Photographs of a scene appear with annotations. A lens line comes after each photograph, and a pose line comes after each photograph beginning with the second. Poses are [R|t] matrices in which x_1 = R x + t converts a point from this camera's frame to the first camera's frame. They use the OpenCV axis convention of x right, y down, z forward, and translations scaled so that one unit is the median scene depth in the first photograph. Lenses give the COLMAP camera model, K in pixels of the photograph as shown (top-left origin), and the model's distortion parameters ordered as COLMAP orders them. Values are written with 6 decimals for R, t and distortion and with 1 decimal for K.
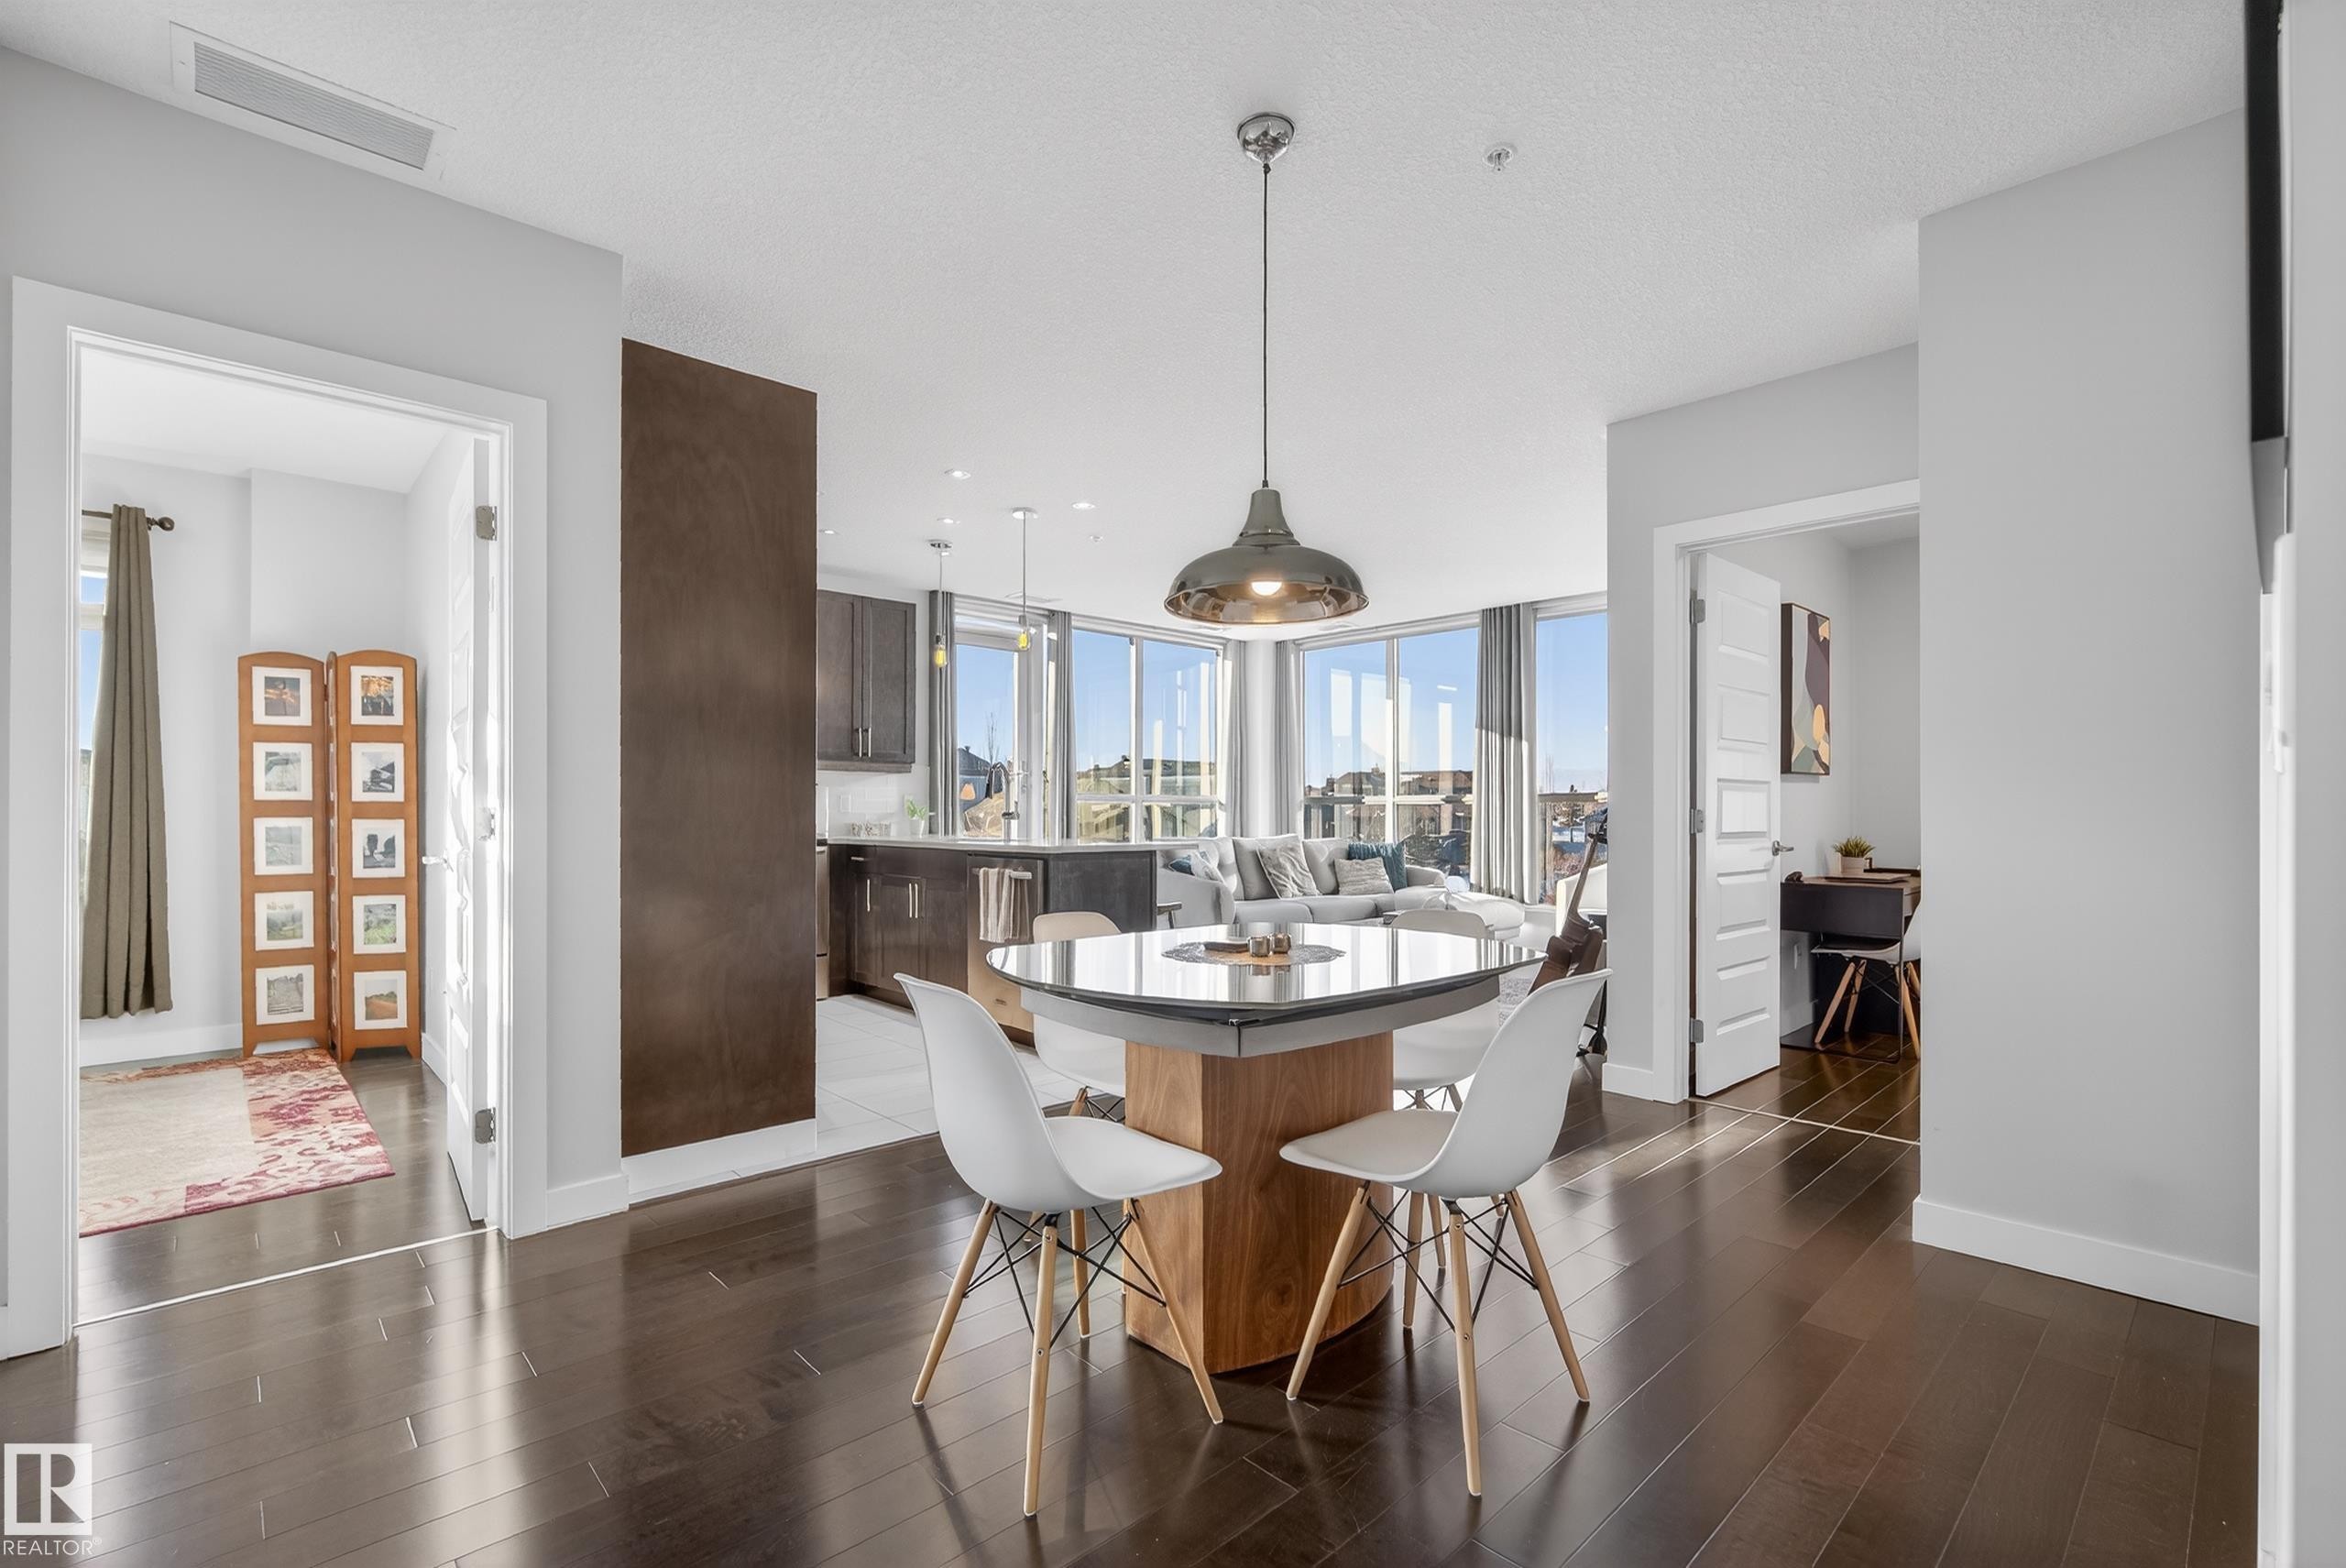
lens RADIAL K [[1037.1, 0, 1177.5], [0, 1037.1, 808.9], [0, 0, 1]] dist [-0.002651, 0.000104]
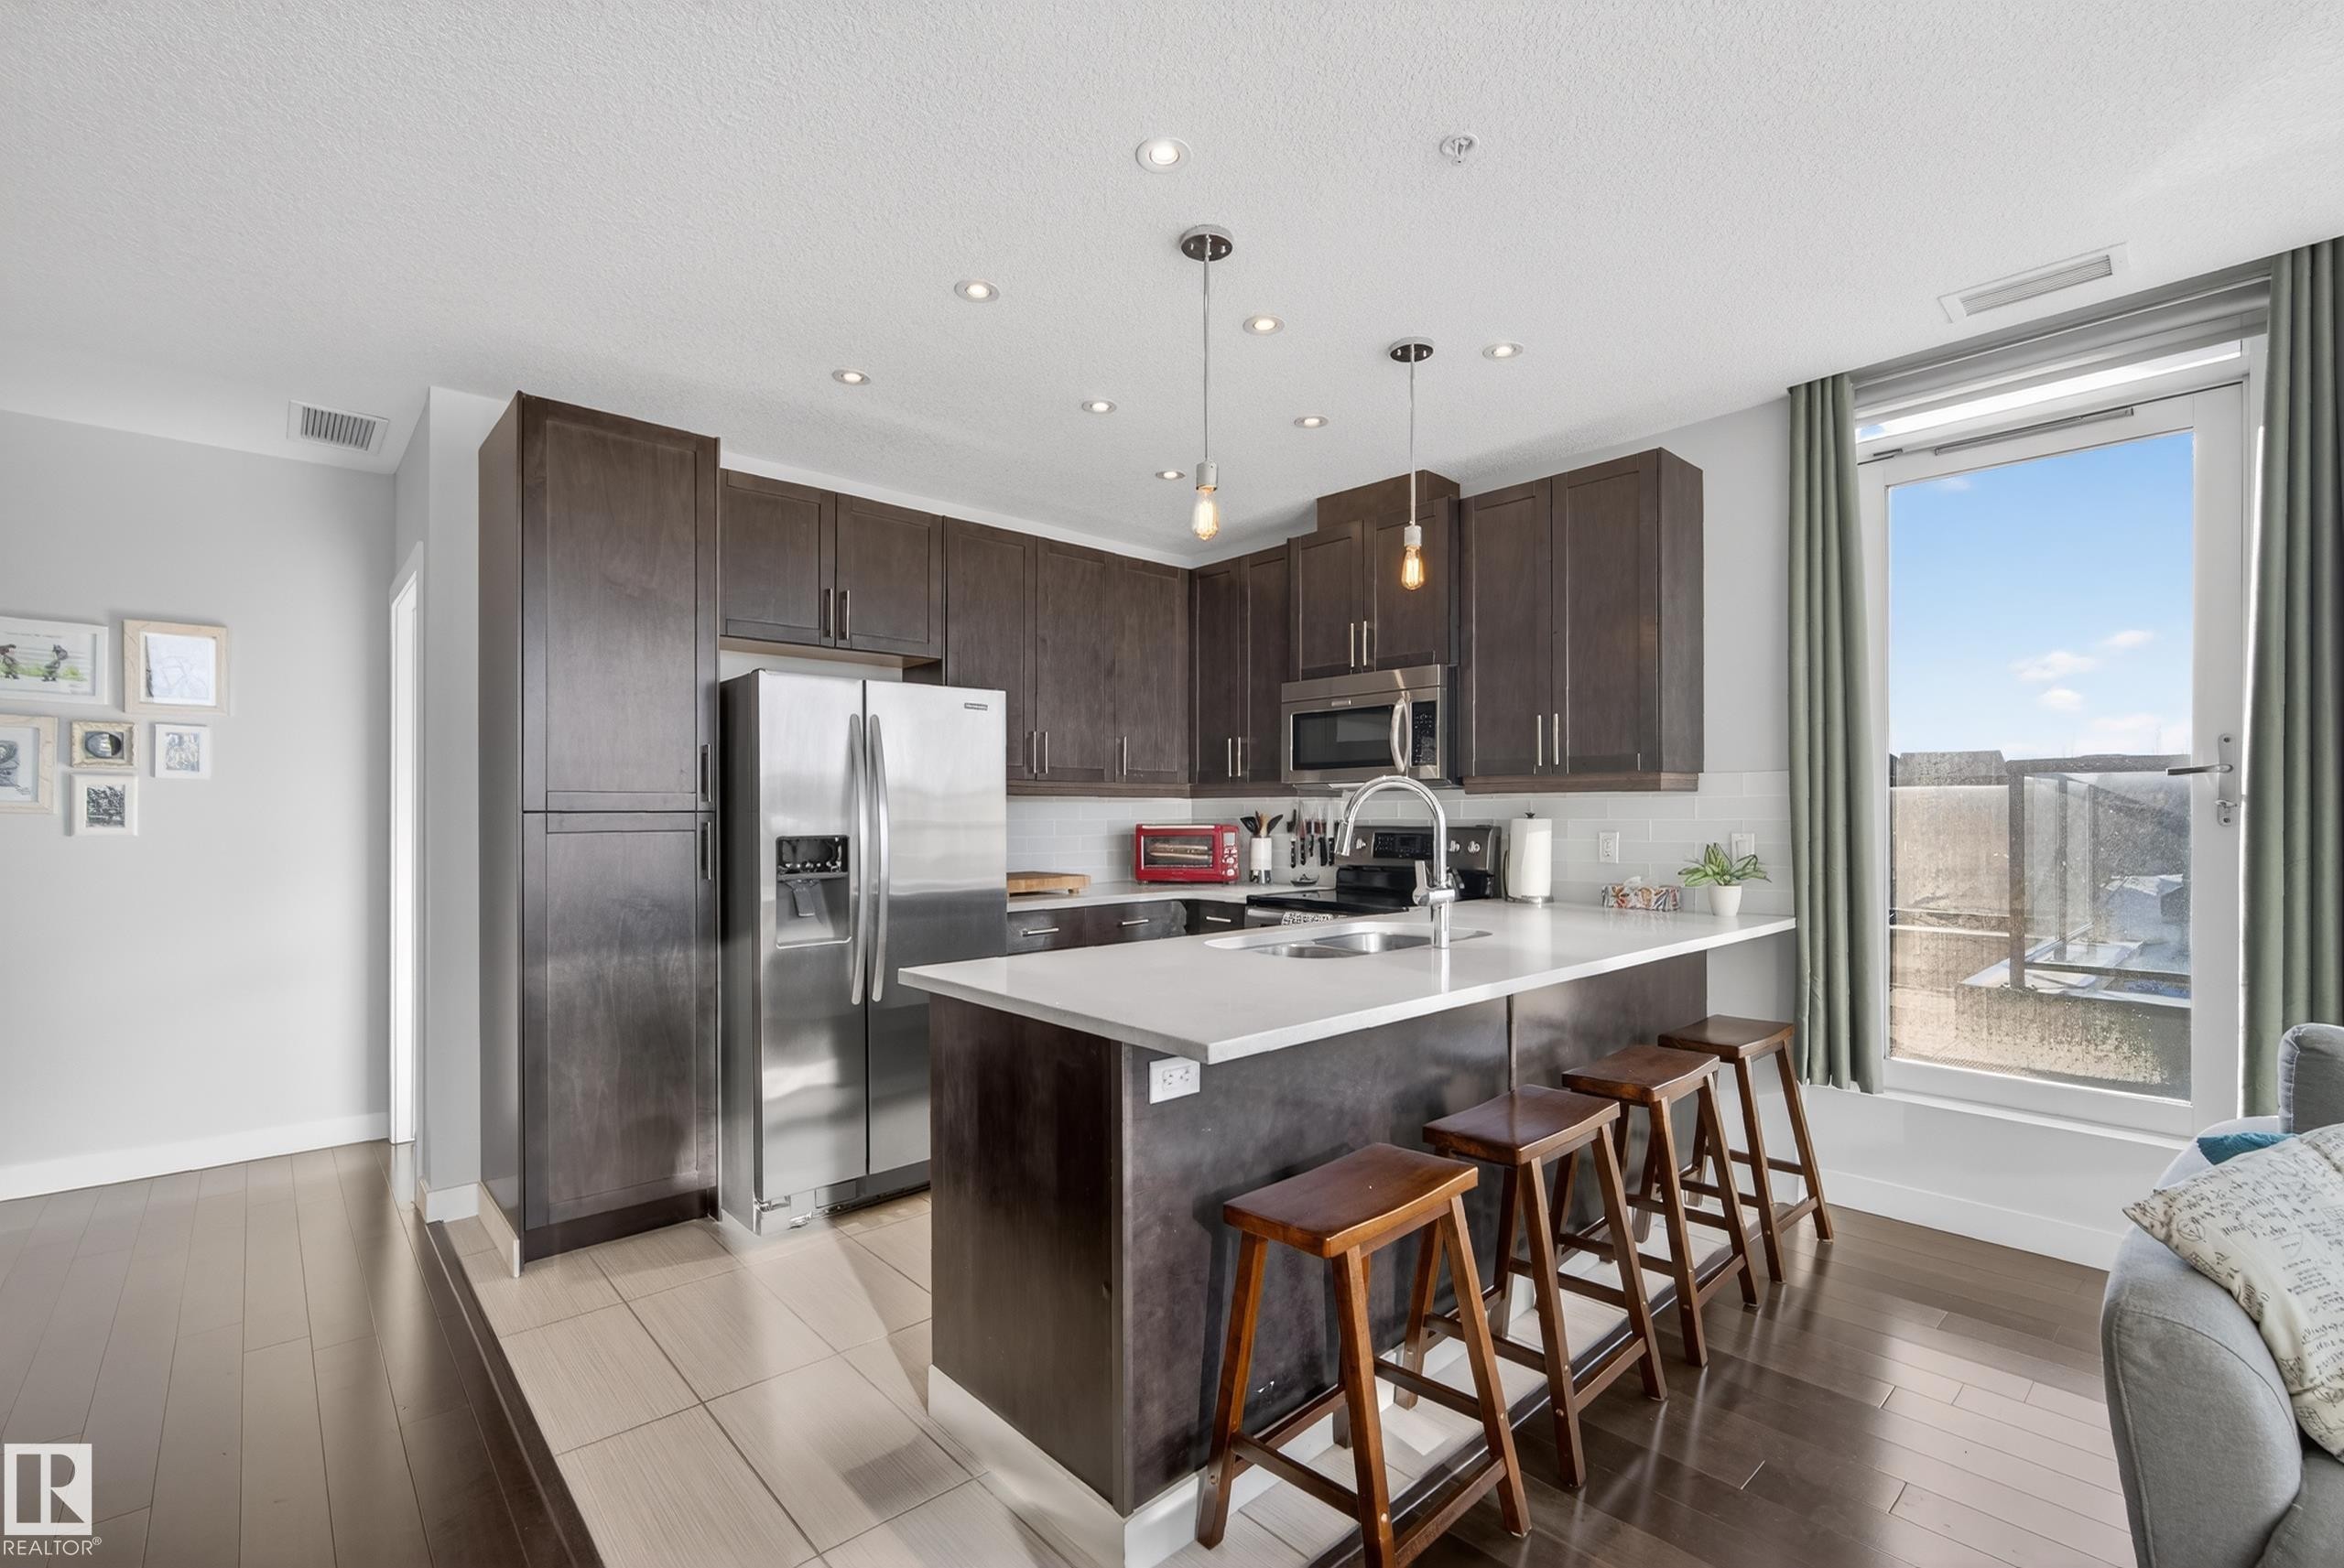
lens RADIAL K [[1016.0, 0, 1172.6], [0, 1016.0, 808.9], [0, 0, 1]] dist [-0.007468, 0.000356]
pose [[-0.020174, -0.005936, -0.999779, 0.199791], [0.002376, 0.999979, -0.005986, -0.020037], [0.999794, -0.002497, -0.020160, 0.653142]]
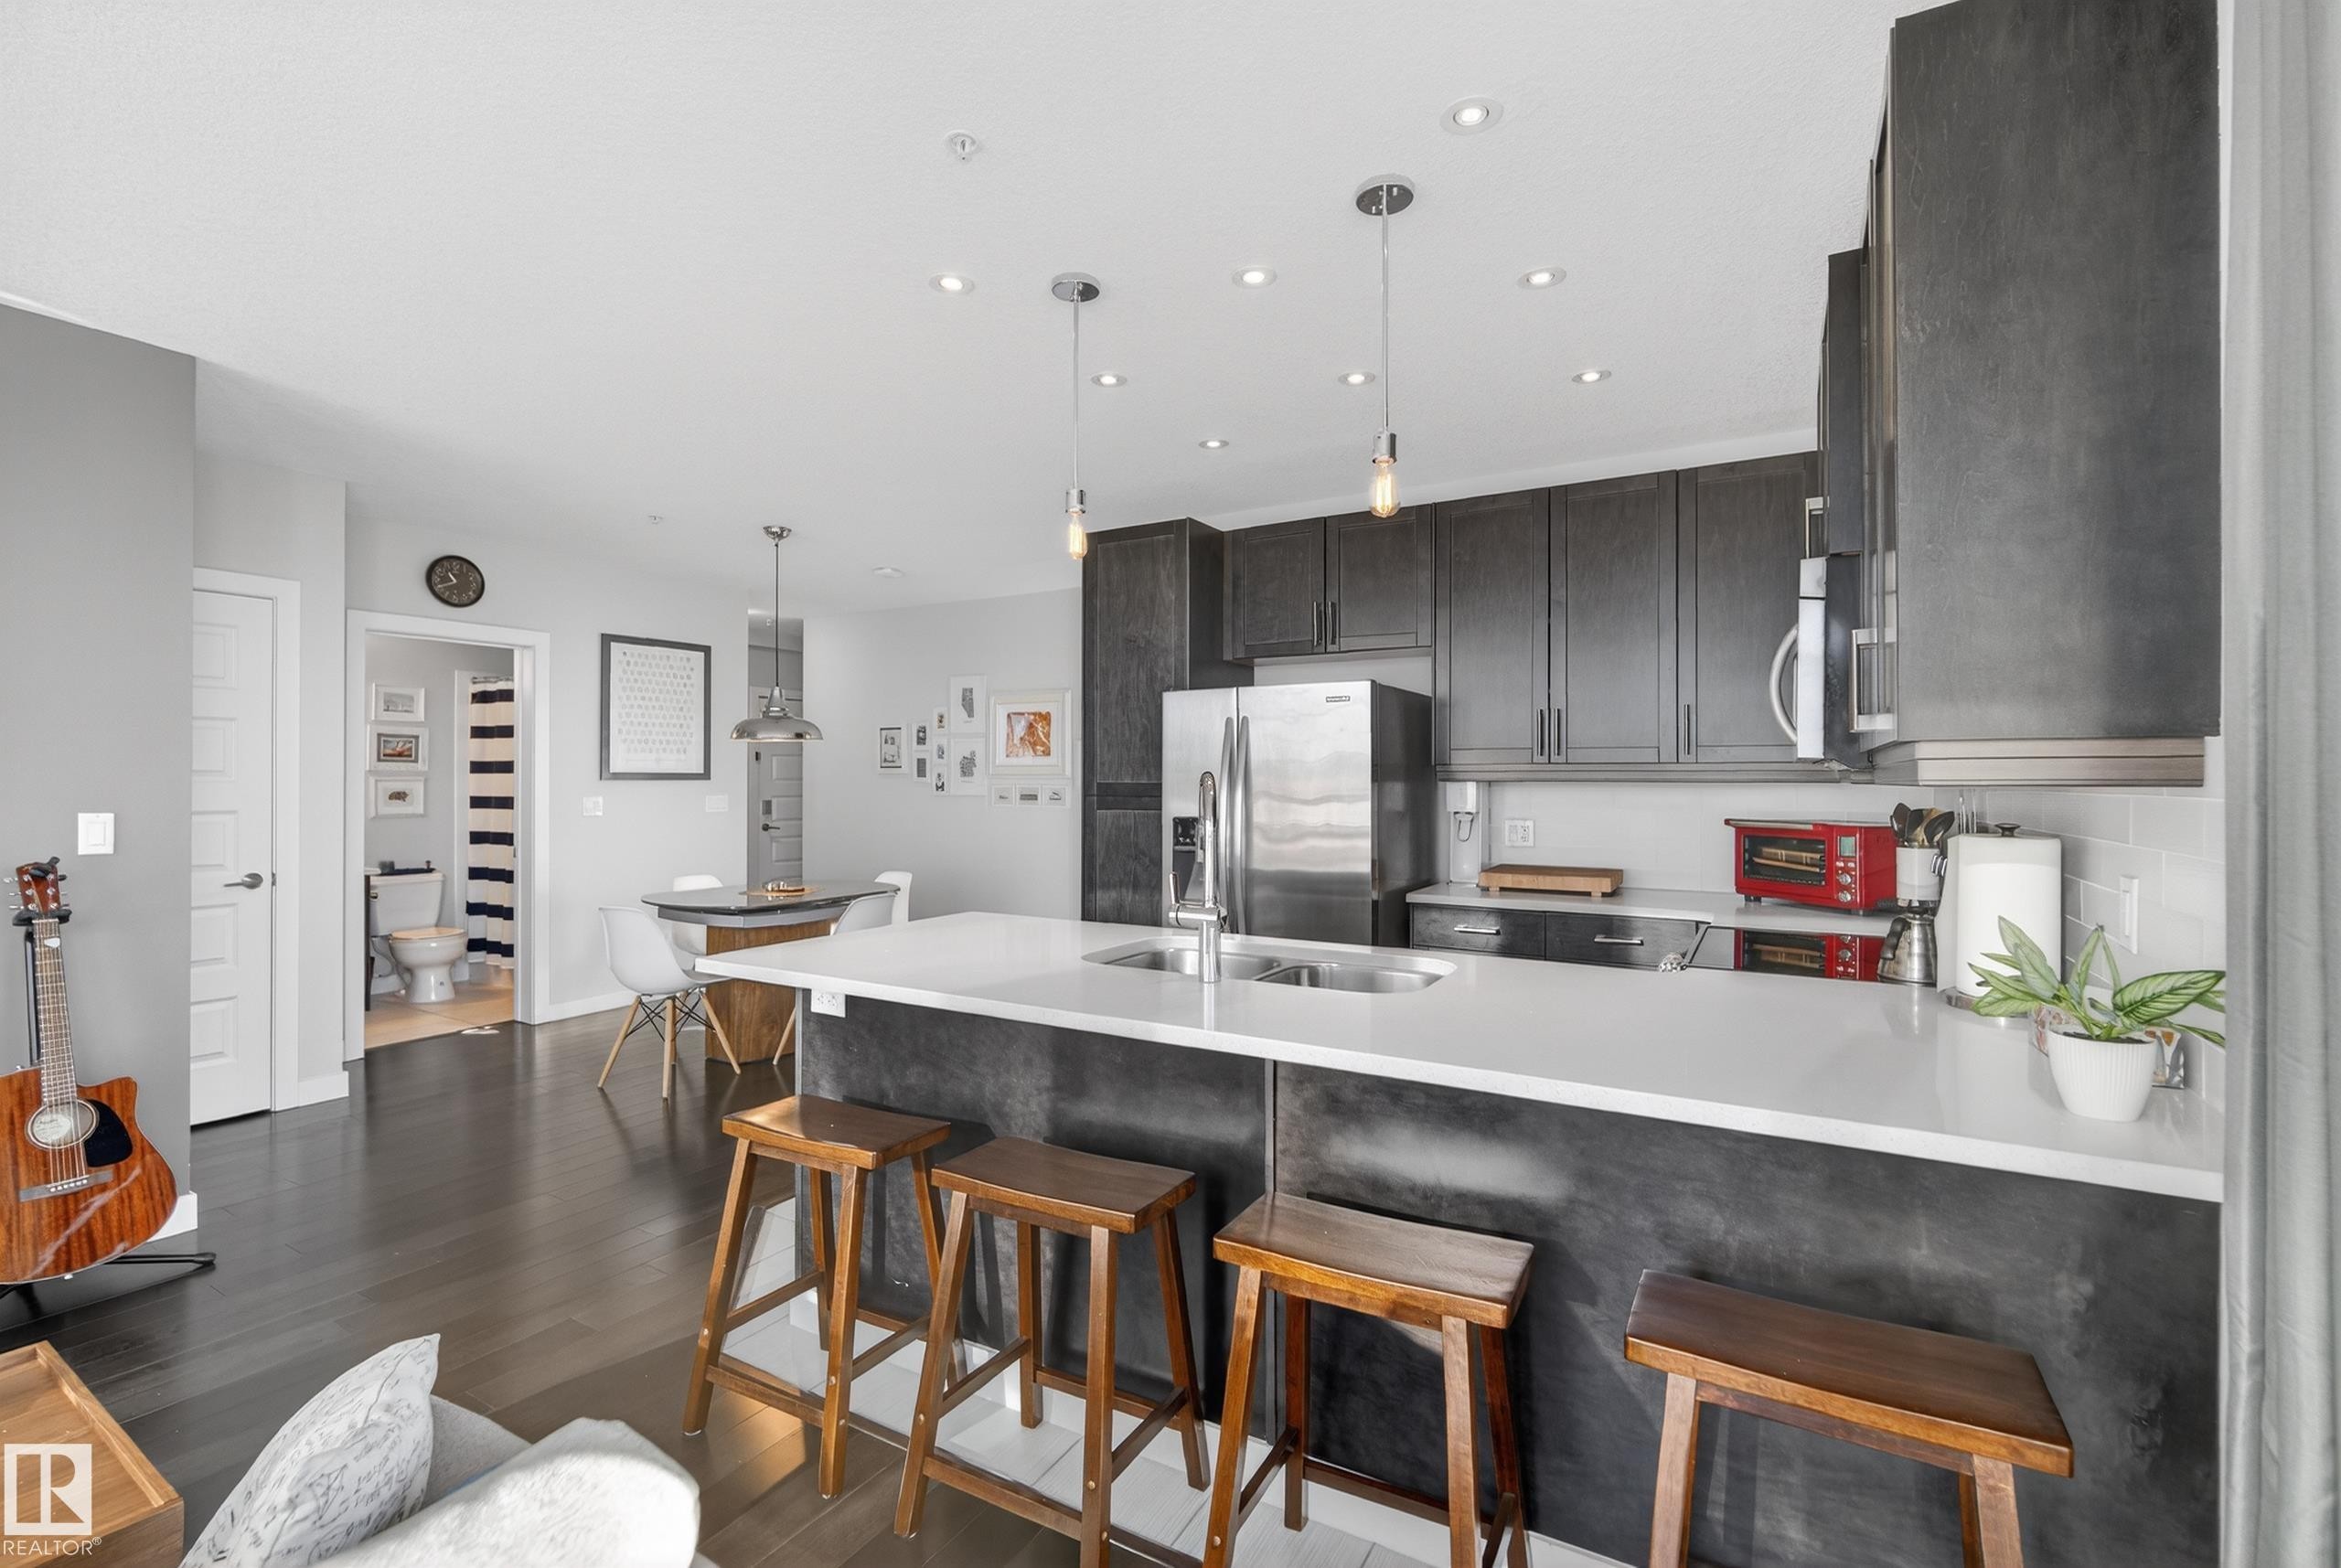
lens RADIAL K [[1027.0, 0, 1161.0], [0, 1027.0, 764.5], [0, 0, 1]] dist [0.000685, 0.000054]
pose [[-0.962953, -0.006847, -0.269581, -0.033759], [-0.002585, 0.999866, -0.016162, -0.029889], [0.269656, -0.014866, -0.962842, 0.979568]]
